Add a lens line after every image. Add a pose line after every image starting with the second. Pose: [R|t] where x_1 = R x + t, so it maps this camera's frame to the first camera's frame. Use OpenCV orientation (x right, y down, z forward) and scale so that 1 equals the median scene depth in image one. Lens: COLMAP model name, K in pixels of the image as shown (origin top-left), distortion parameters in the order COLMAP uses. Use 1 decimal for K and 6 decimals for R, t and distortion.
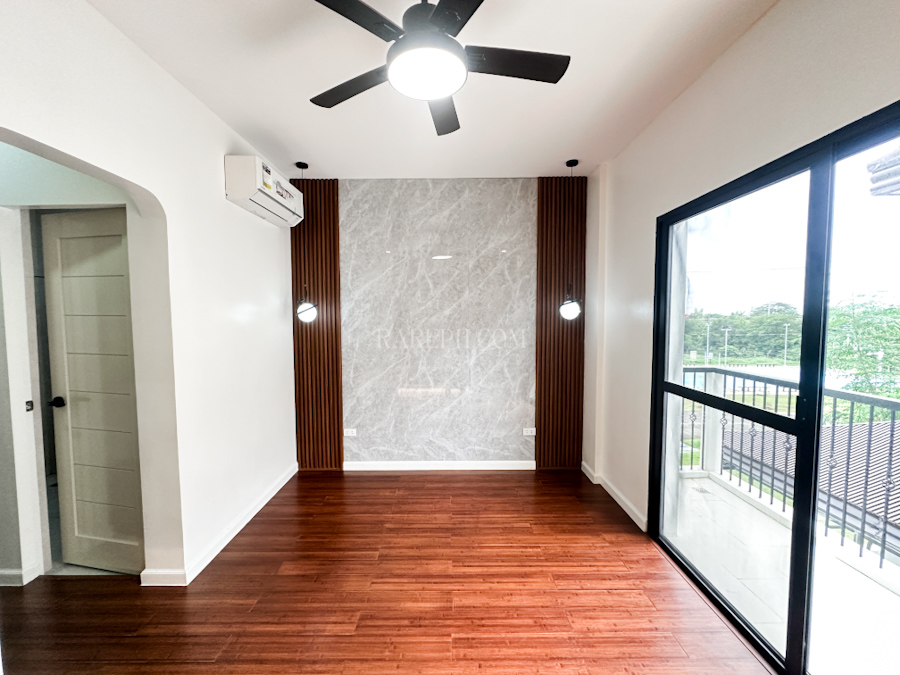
lens RADIAL K [[359.9, 0, 450.0], [0, 359.9, 337.5], [0, 0, 1]] dist [-0.000942, 0.000155]
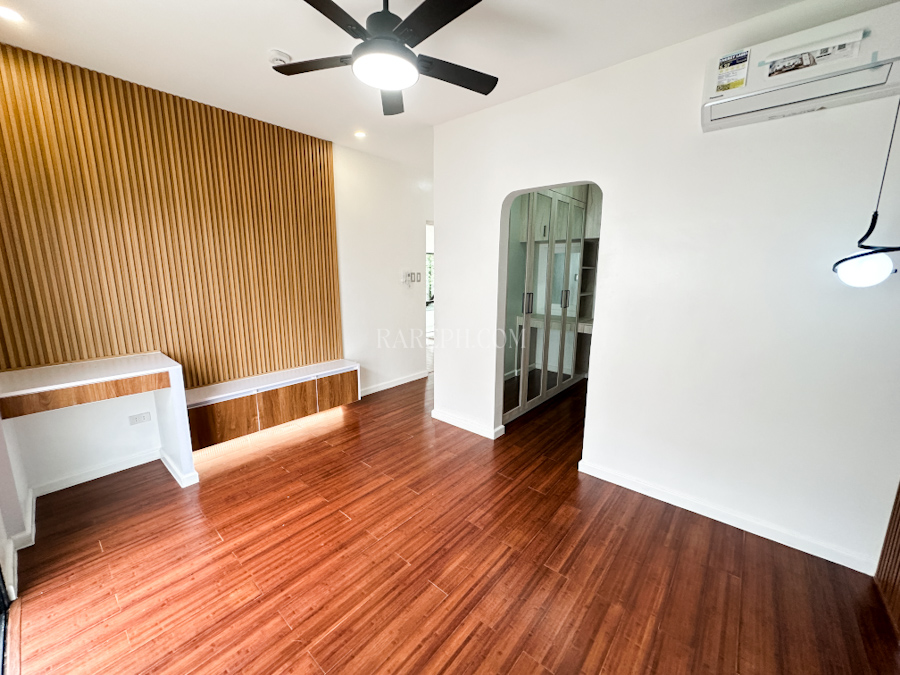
lens RADIAL K [[355.9, 0, 441.2], [0, 355.9, 336.4], [0, 0, 1]] dist [0.001522, 0.000371]
pose [[-0.661777, 0.138100, -0.736872, 0.331794], [-0.043769, 0.974094, 0.221868, -0.054003], [0.748422, 0.179079, -0.638588, 0.836123]]
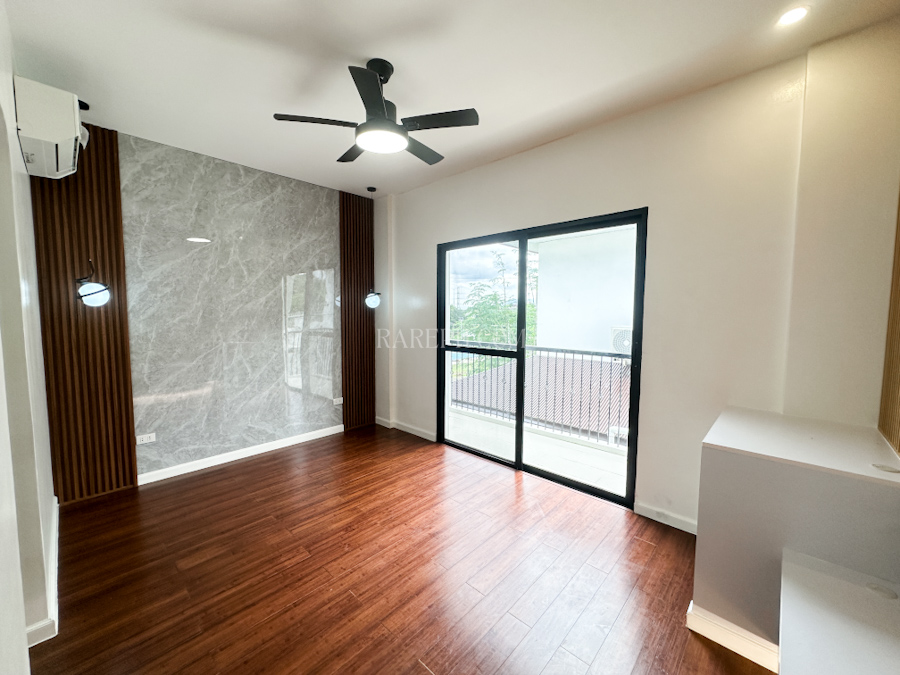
lens RADIAL K [[364.3, 0, 443.5], [0, 364.3, 337.7], [0, 0, 1]] dist [-0.000783, 0.000101]
pose [[0.691236, -0.045584, 0.721190, -0.420328], [0.034323, 0.998953, 0.030243, 0.025979], [-0.721813, 0.003848, 0.692077, -0.103332]]
